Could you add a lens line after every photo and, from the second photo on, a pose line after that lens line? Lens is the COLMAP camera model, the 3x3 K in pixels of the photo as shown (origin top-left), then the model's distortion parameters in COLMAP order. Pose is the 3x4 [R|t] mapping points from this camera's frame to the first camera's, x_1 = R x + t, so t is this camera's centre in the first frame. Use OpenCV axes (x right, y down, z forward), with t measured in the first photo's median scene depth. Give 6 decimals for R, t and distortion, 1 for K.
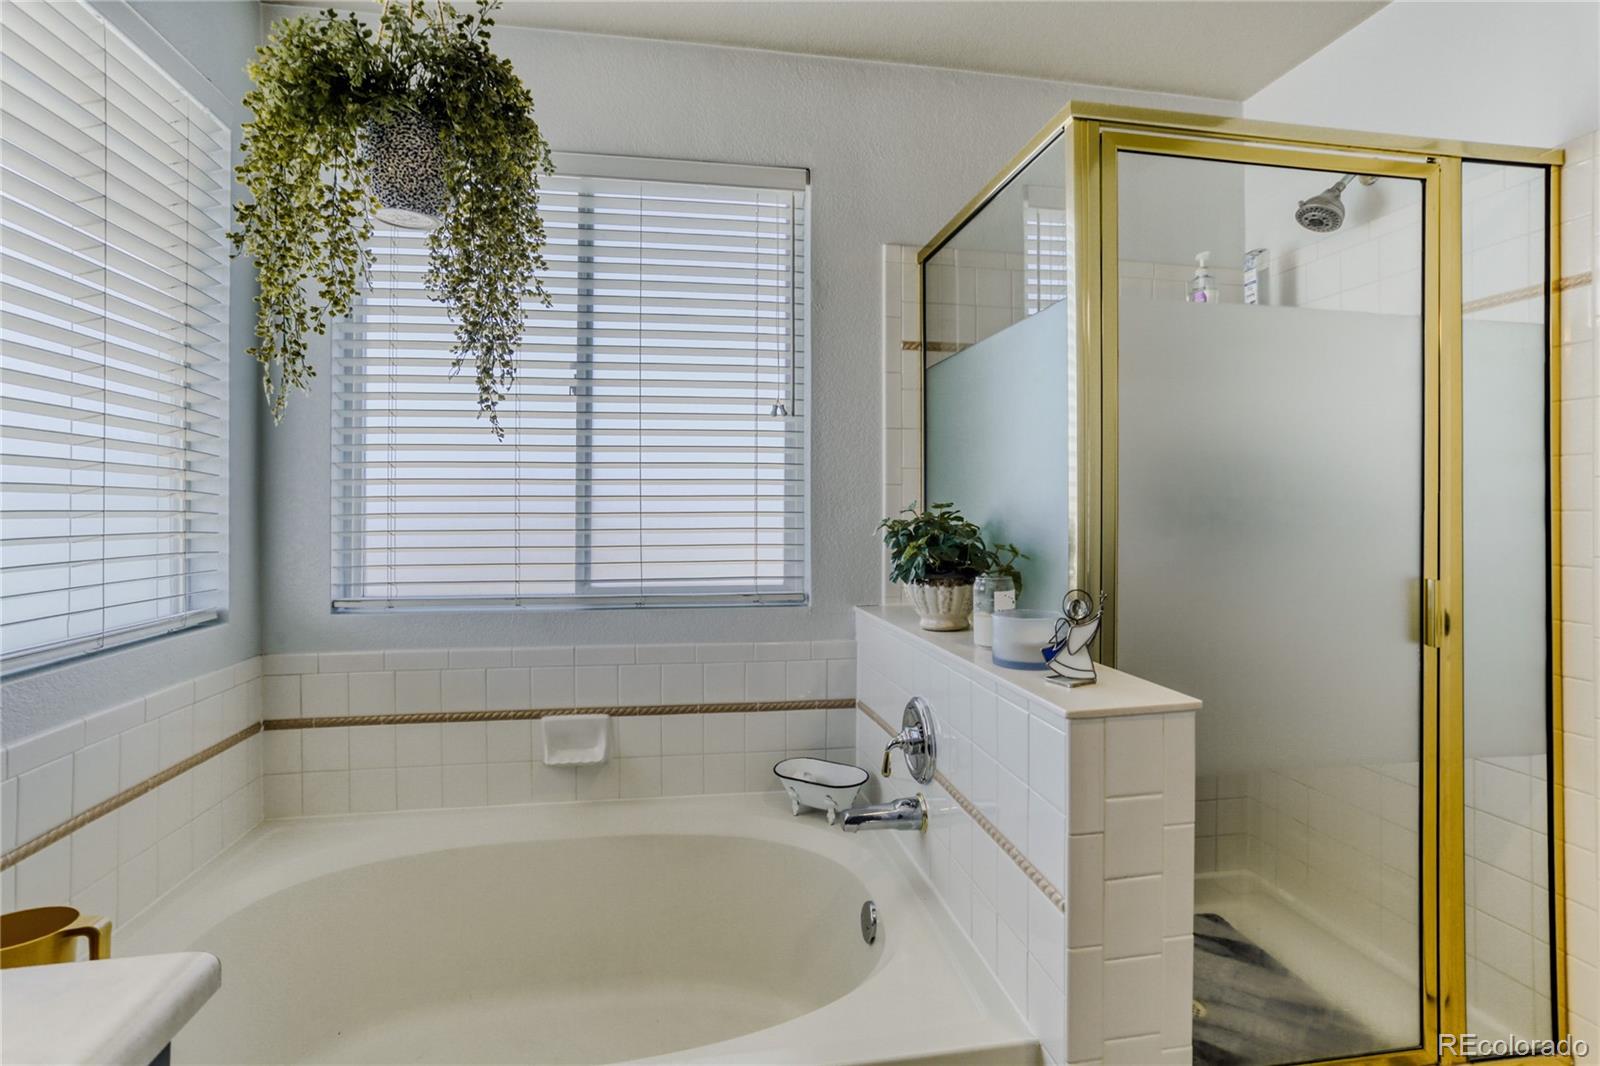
lens RADIAL K [[767.8, 0, 795.4], [0, 767.8, 497.8], [0, 0, 1]] dist [-0.043438, 0.021387]
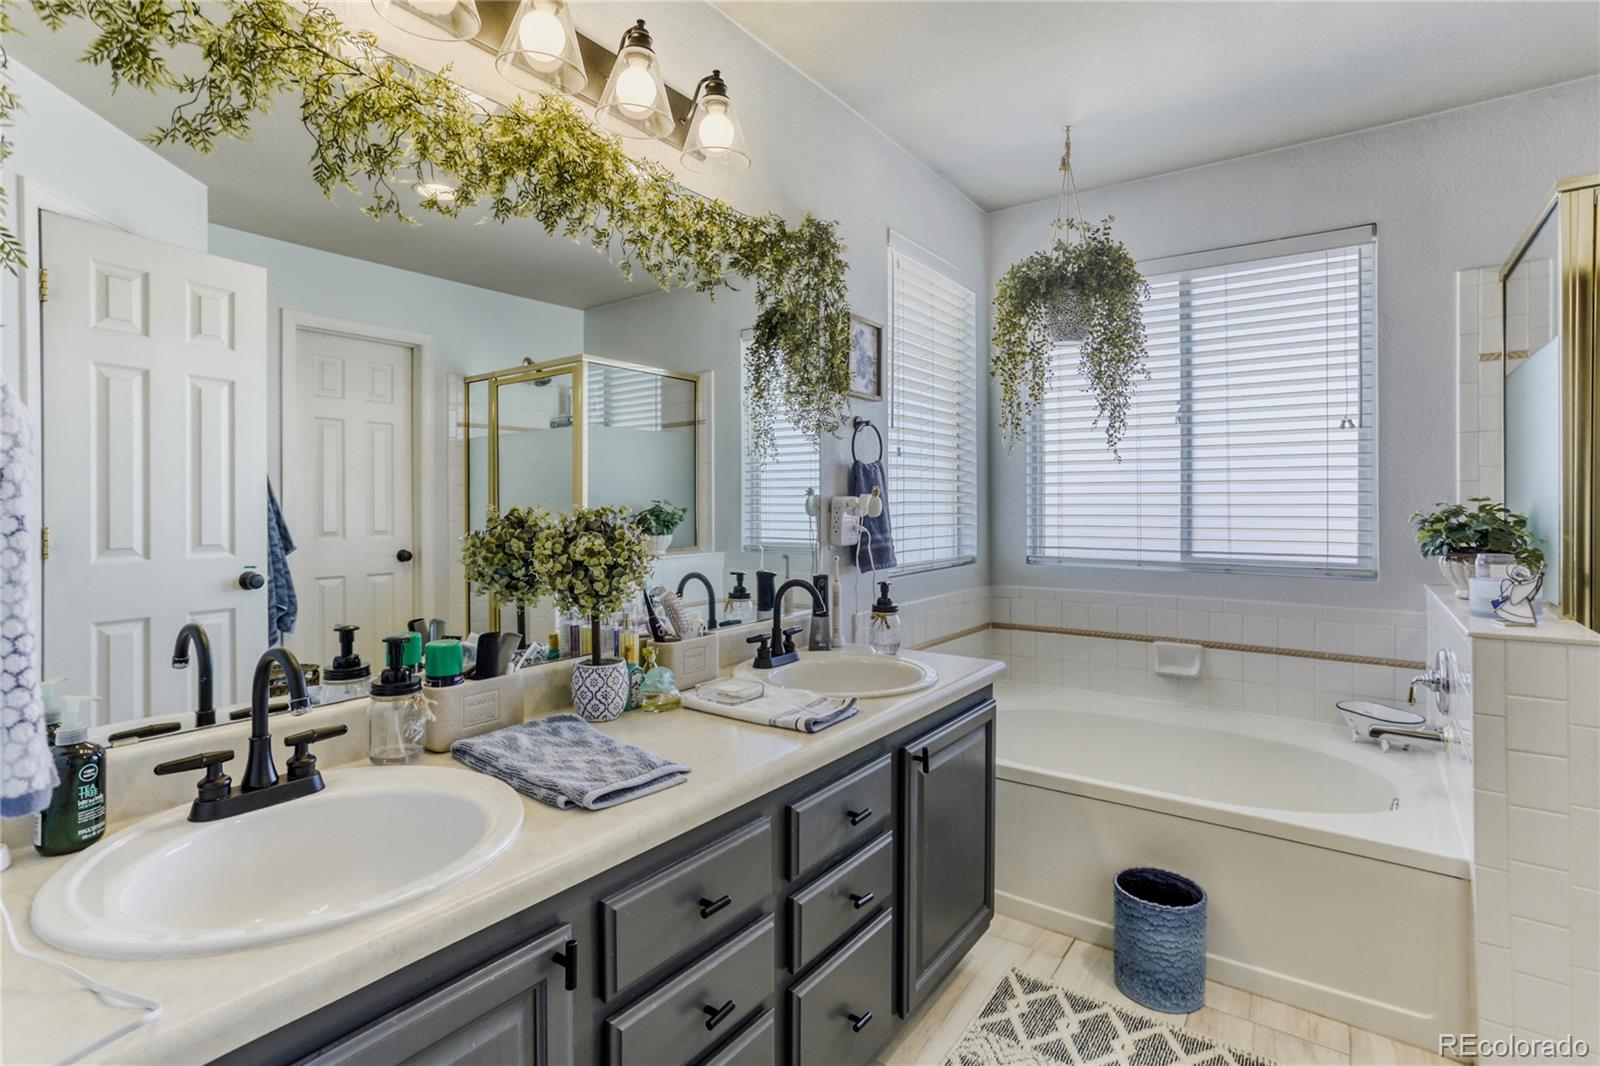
lens RADIAL K [[767.8, 0, 803.3], [0, 767.8, 502.9], [0, 0, 1]] dist [-0.043438, 0.021387]
pose [[0.692846, 0.002486, -0.721081, 0.262529], [0.007620, 0.999913, 0.010769, -0.004447], [0.721045, -0.012956, 0.692767, -0.522042]]
